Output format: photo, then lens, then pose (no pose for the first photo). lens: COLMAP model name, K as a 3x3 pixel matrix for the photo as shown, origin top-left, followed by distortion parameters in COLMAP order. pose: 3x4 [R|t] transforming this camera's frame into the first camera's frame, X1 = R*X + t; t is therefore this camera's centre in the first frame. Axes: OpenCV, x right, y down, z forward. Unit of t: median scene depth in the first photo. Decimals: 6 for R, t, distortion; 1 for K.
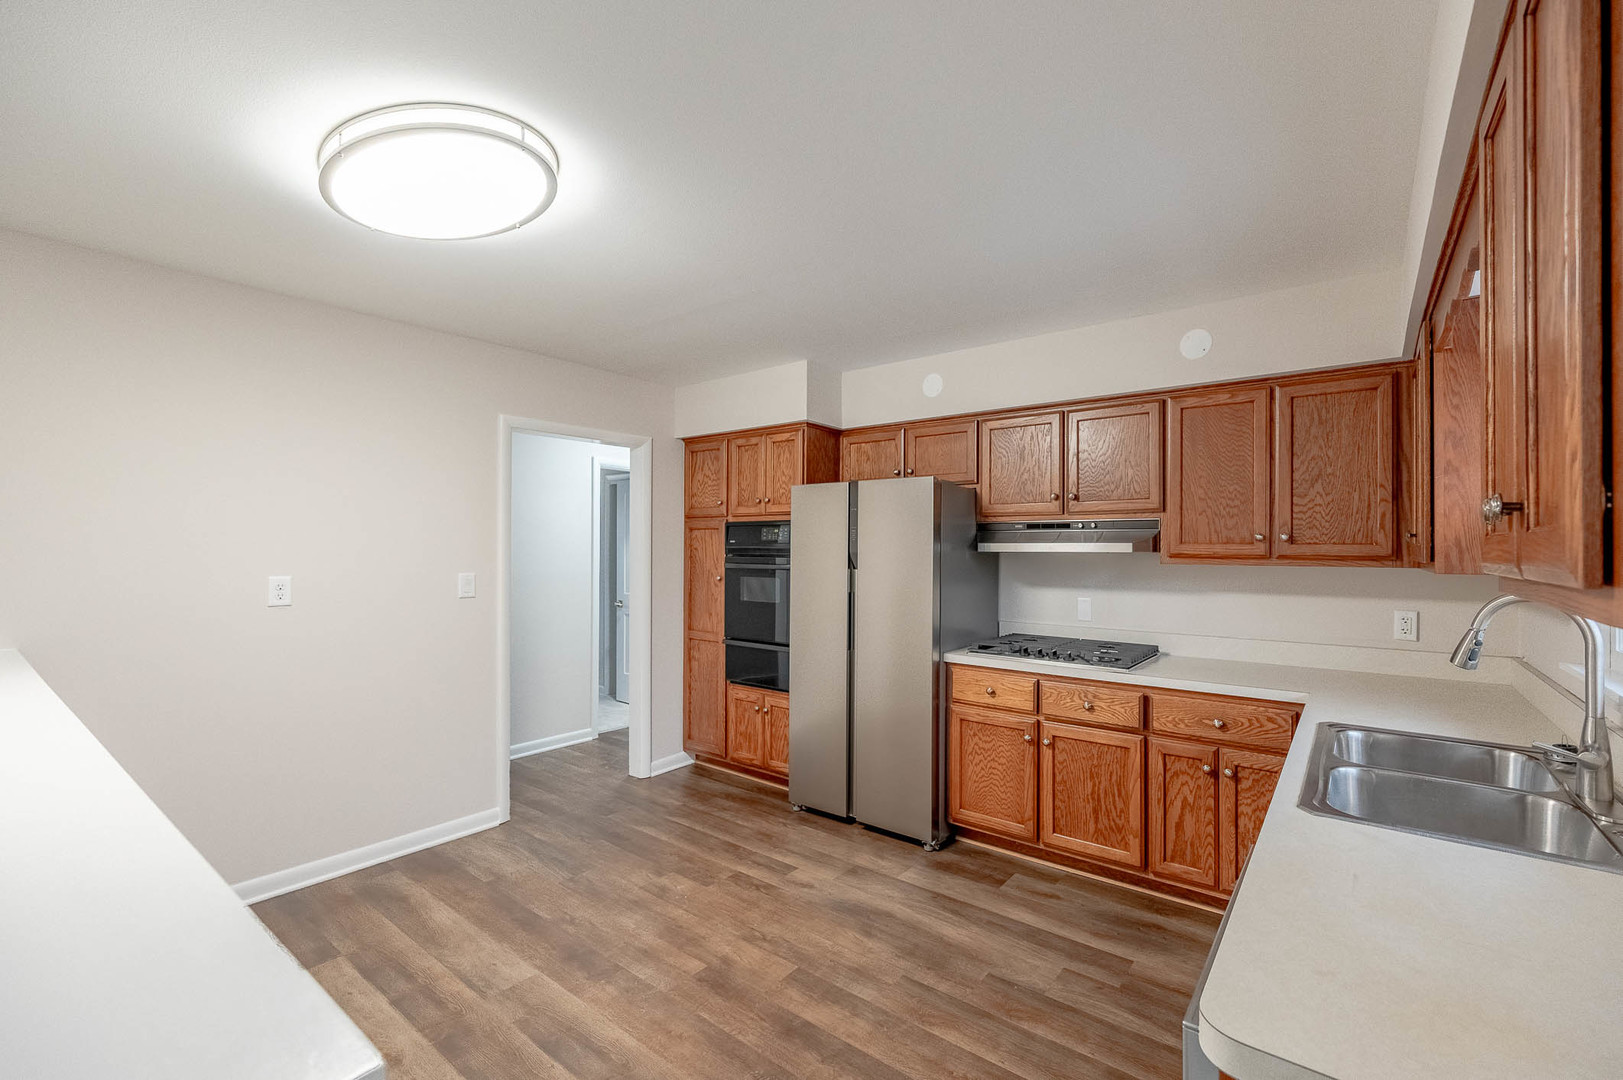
lens RADIAL K [[662.8, 0, 891.3], [0, 662.8, 549.4], [0, 0, 1]] dist [0.001632, -0.000388]
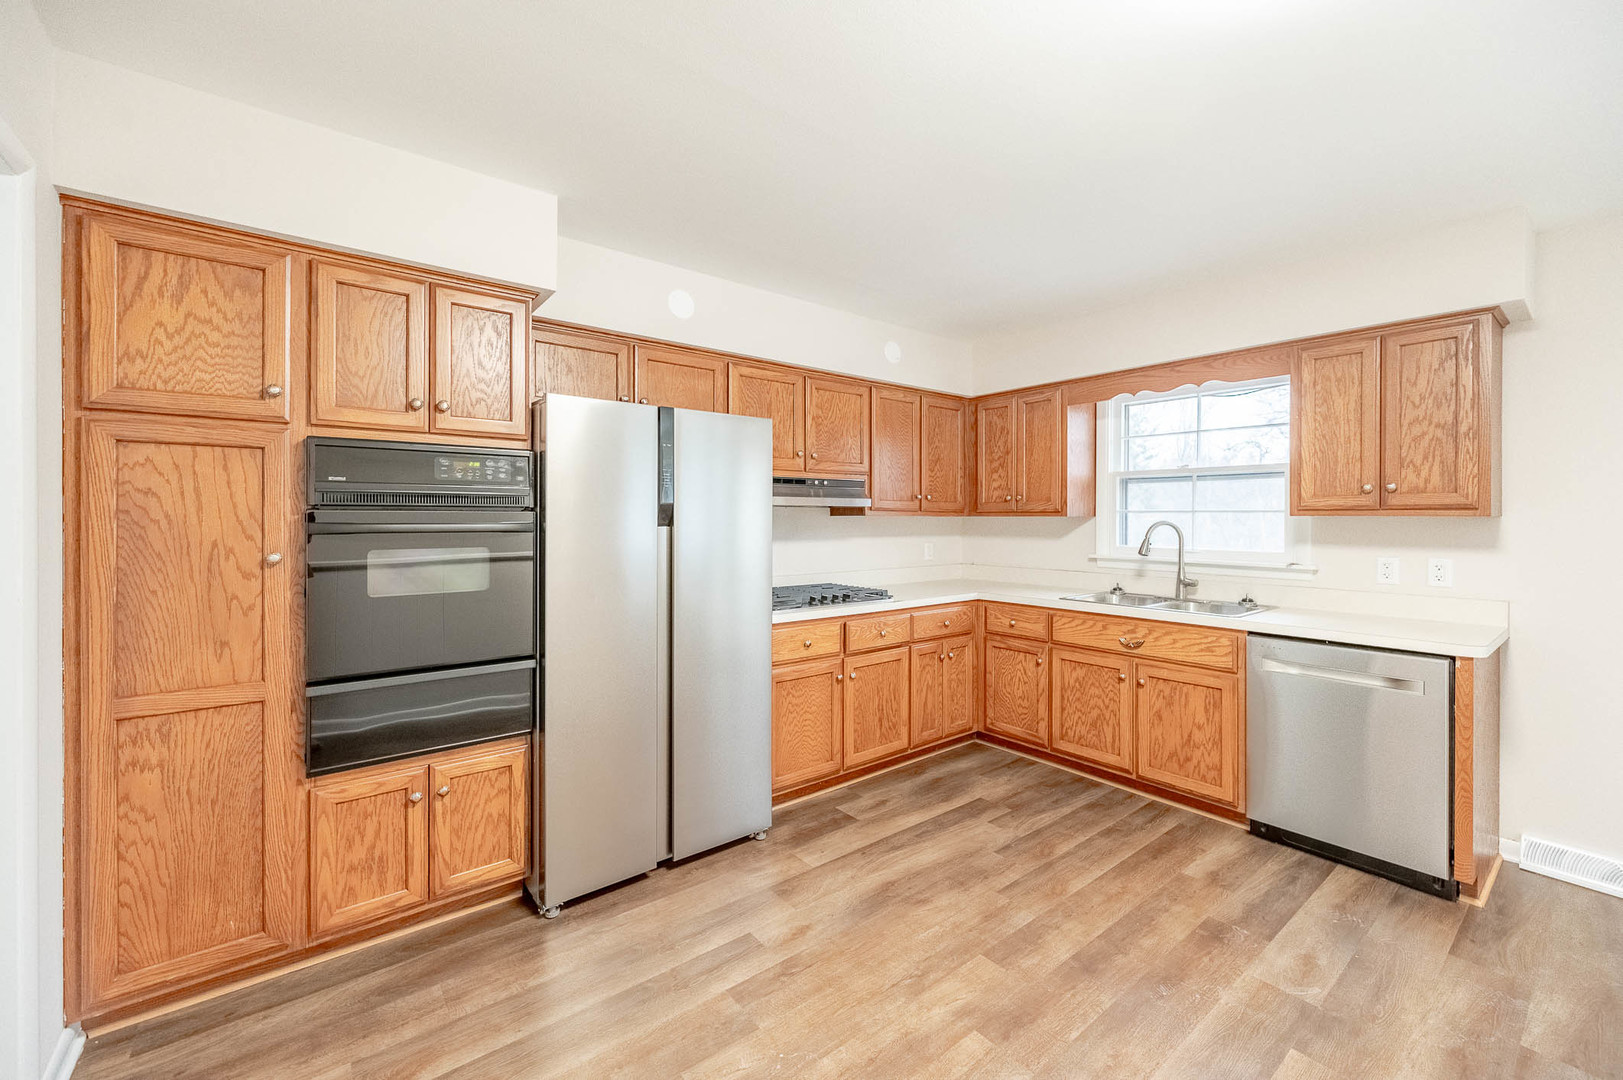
lens RADIAL K [[662.8, 0, 778.0], [0, 662.8, 517.1], [0, 0, 1]] dist [0.001632, -0.000388]
pose [[0.293895, -0.007715, 0.955807, -0.853980], [-0.006691, 0.999926, 0.010129, 0.012767], [-0.955814, -0.009372, 0.293822, 0.782114]]
